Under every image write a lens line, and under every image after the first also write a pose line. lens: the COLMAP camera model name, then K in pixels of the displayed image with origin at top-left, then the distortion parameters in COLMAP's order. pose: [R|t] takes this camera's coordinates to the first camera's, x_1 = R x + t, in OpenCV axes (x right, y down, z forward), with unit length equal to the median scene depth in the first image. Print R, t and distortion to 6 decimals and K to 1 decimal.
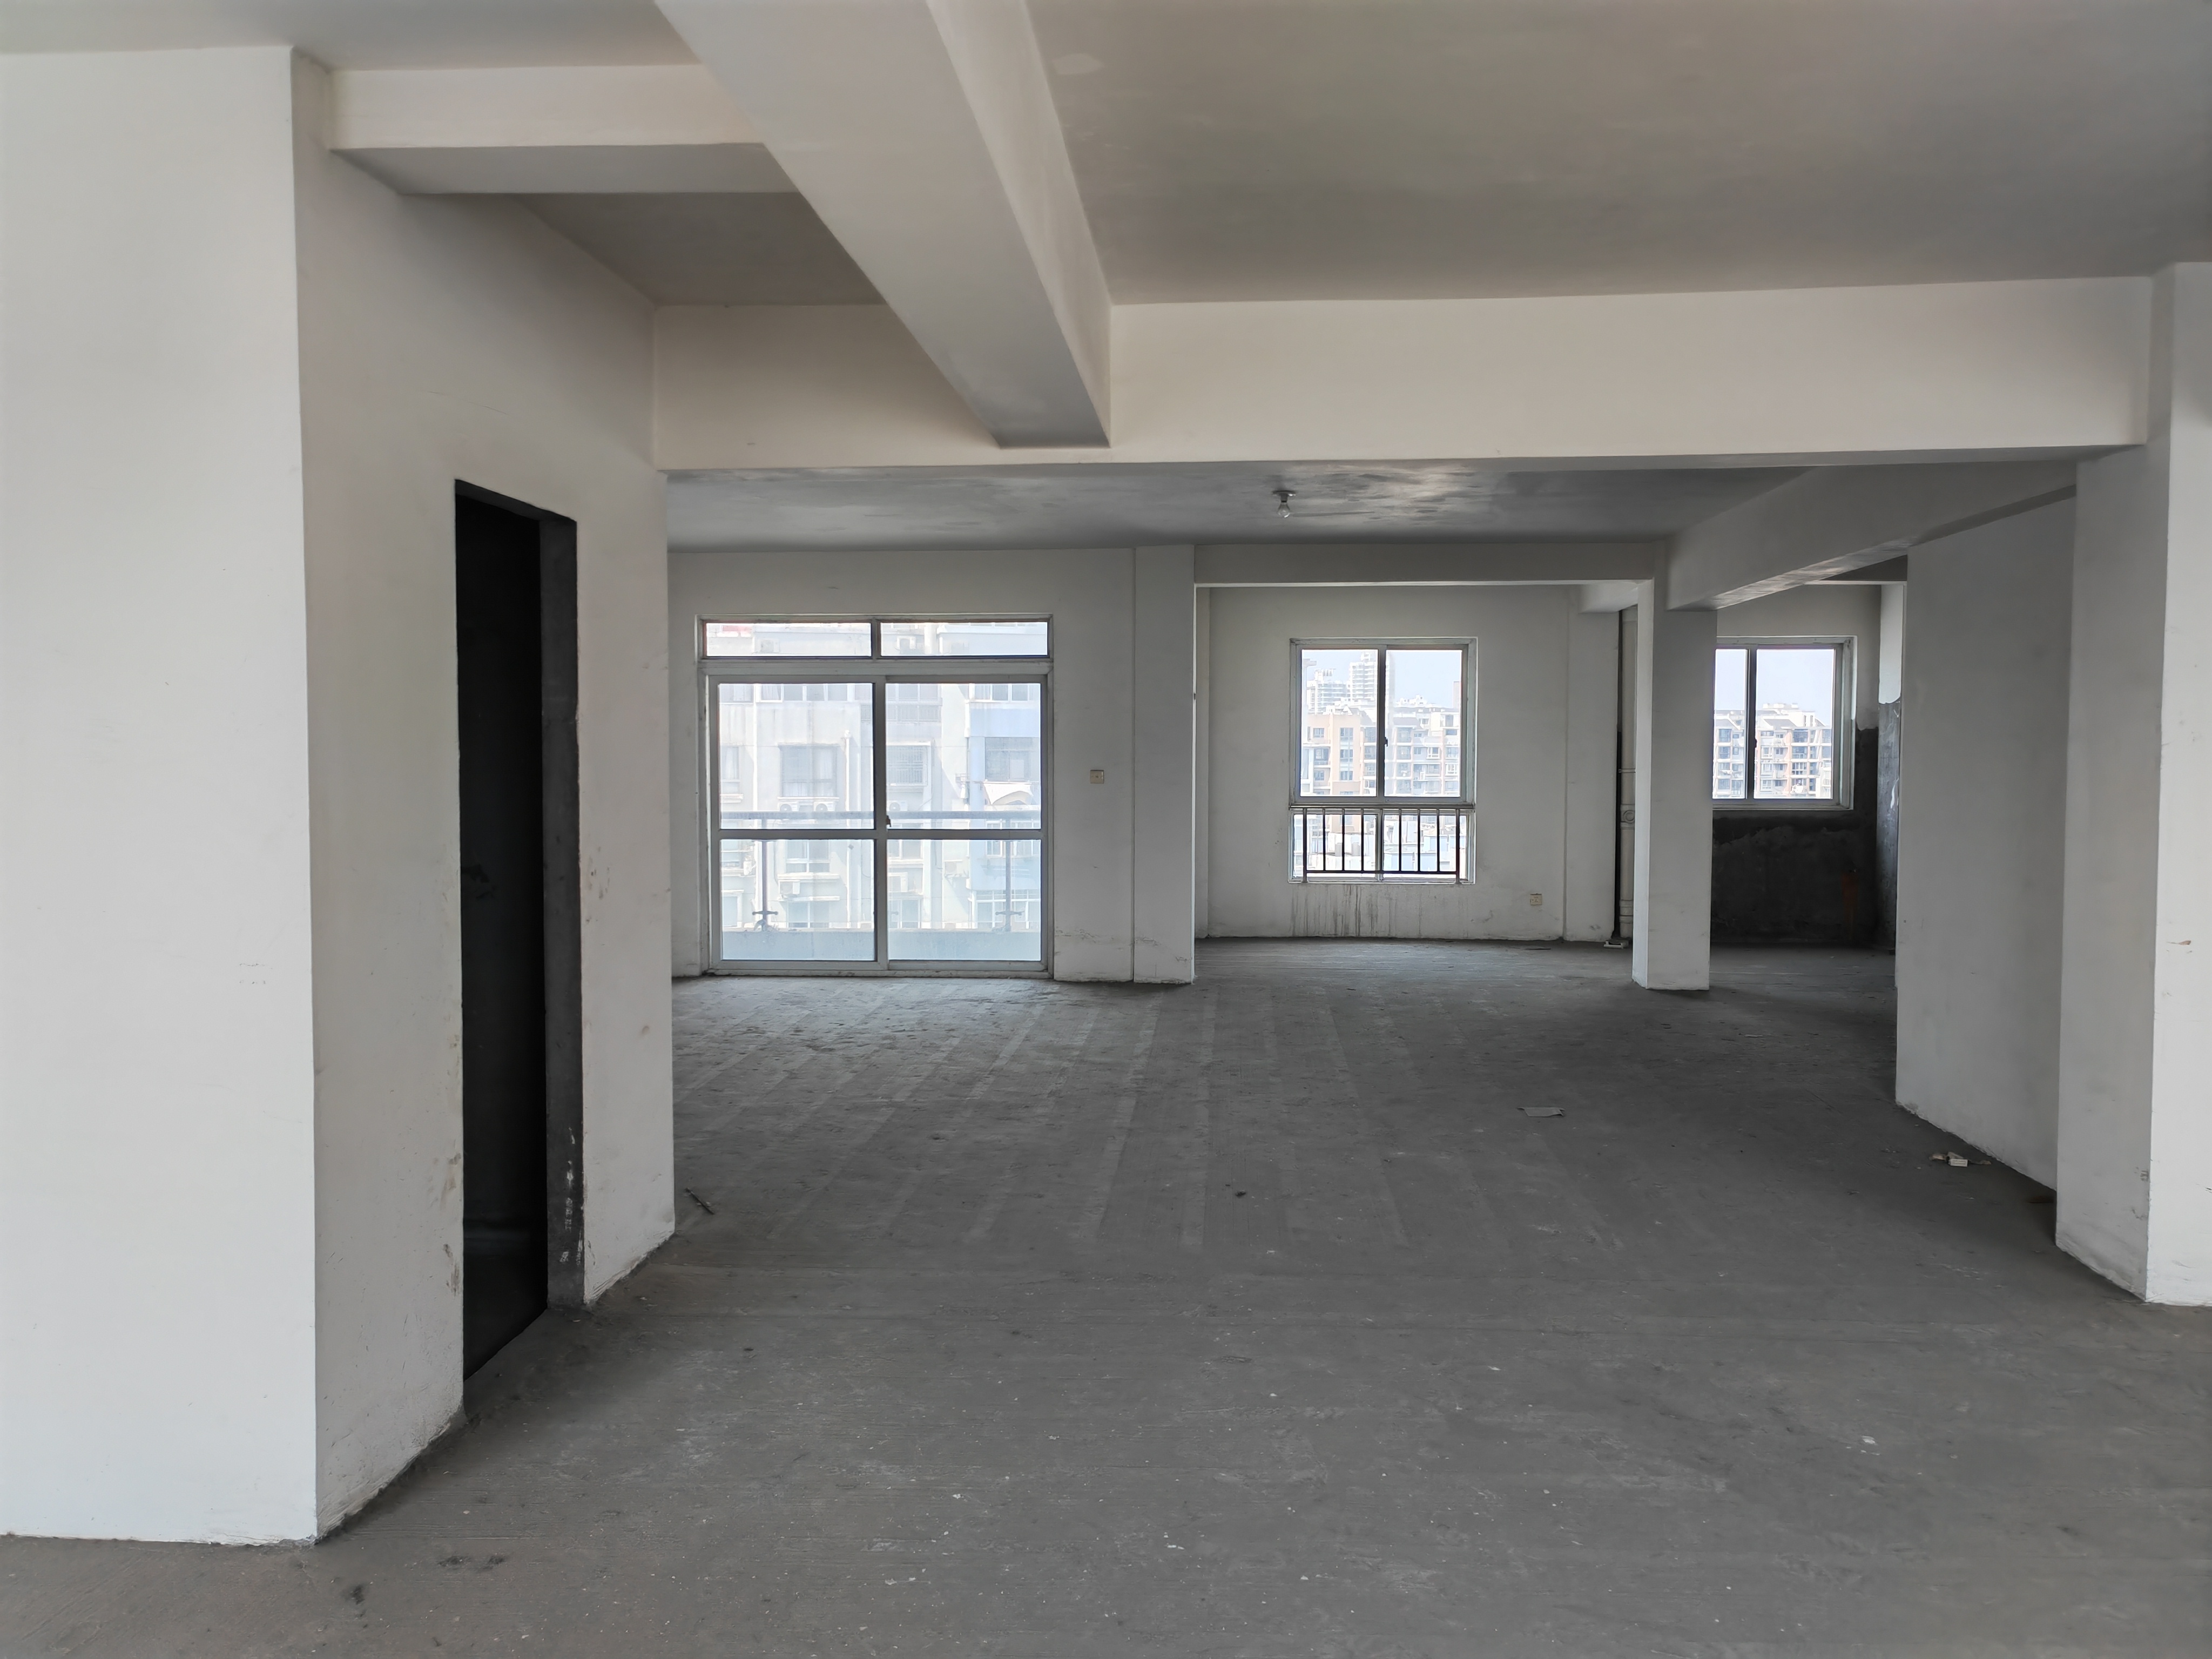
lens RADIAL K [[1773.0, 0, 1106.0], [0, 1773.0, 829.5], [0, 0, 1]] dist [-0.002406, 0.001457]
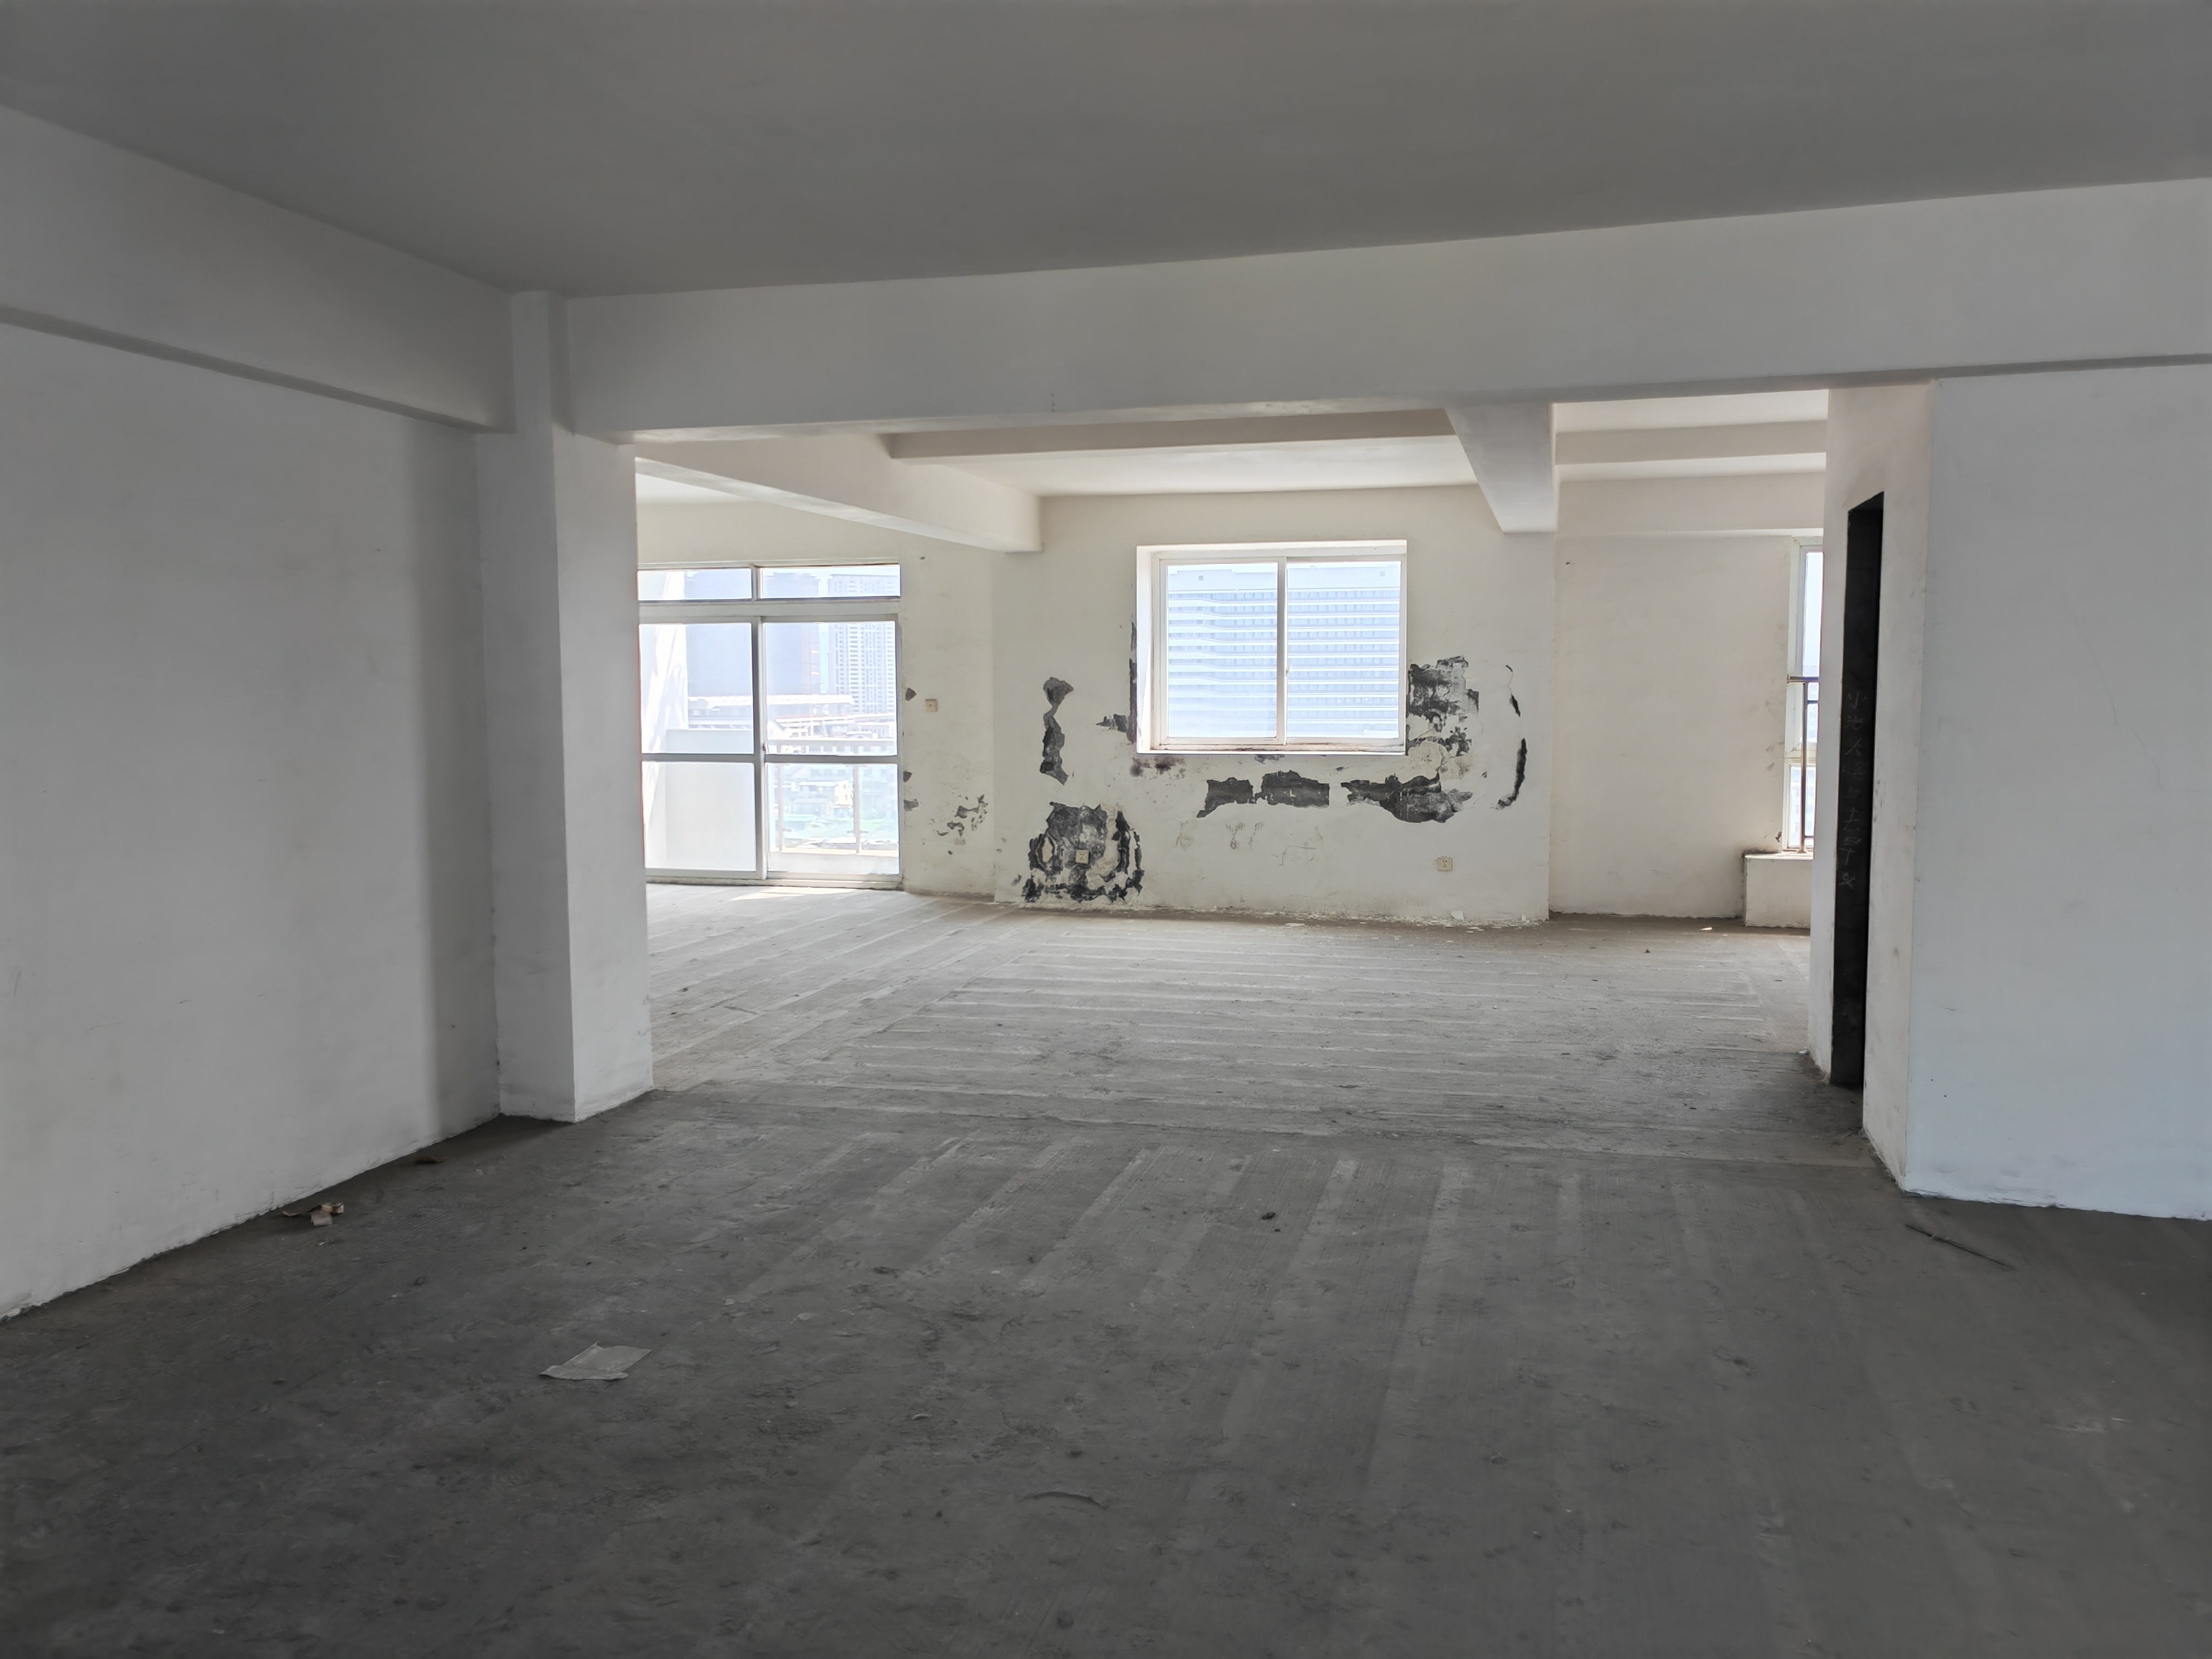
lens RADIAL K [[1773.0, 0, 1106.0], [0, 1773.0, 829.5], [0, 0, 1]] dist [-0.002406, 0.001457]
pose [[0.971451, 0.020413, -0.236360, 0.350770], [-0.011543, 0.999178, 0.038852, 0.001655], [0.236959, -0.035014, 0.970889, -0.035217]]
